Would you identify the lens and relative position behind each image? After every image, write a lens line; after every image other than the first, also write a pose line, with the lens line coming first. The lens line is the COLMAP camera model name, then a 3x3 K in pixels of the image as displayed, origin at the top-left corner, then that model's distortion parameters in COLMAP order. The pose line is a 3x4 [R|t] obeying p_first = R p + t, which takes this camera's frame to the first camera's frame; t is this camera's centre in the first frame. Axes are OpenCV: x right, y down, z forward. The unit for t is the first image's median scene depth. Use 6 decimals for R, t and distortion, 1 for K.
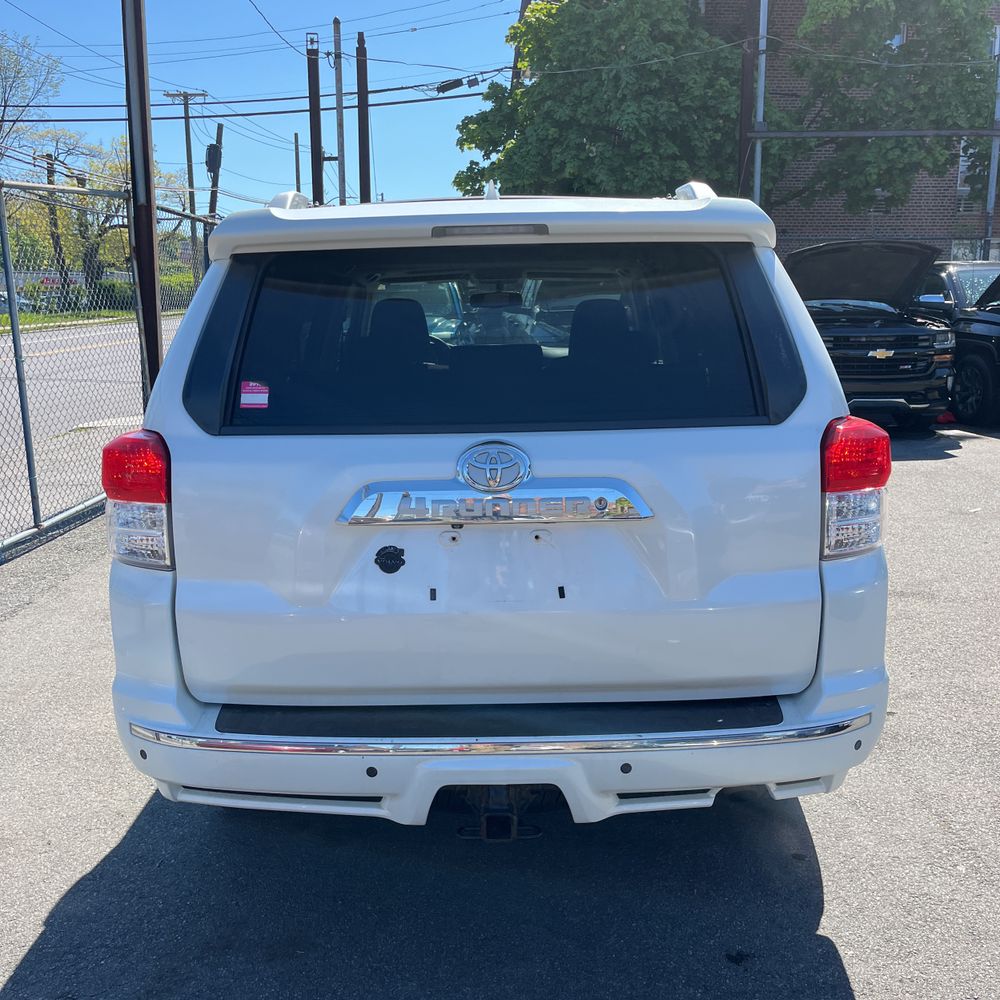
lens RADIAL K [[1015.9, 0, 500.6], [0, 1015.9, 492.9], [0, 0, 1]] dist [0.023706, 0.000000]
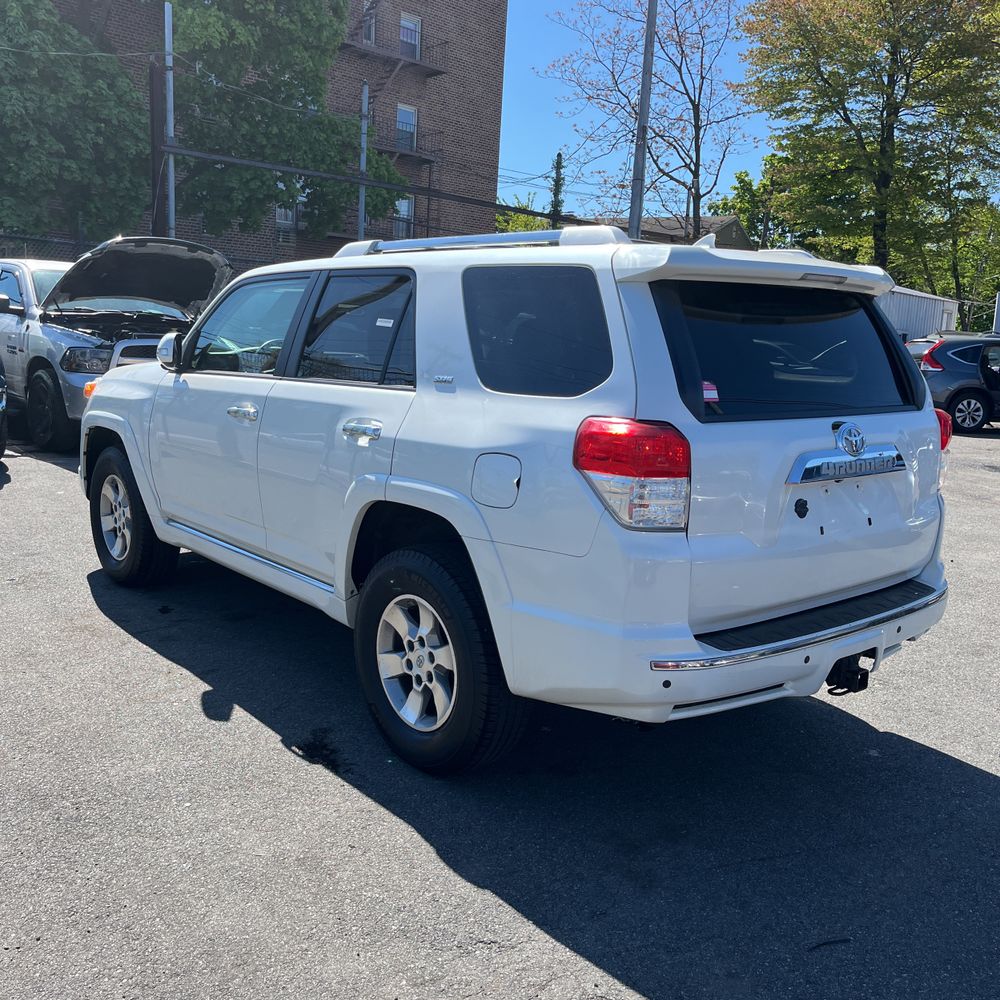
lens RADIAL K [[1015.9, 0, 499.1], [0, 1015.9, 504.8], [0, 0, 1]] dist [0.023706, 0.000000]
pose [[0.746593, -0.067925, 0.661804, -0.178133], [0.069250, 0.997305, 0.024236, -0.000373], [-0.661667, 0.027735, 0.749285, 0.028971]]
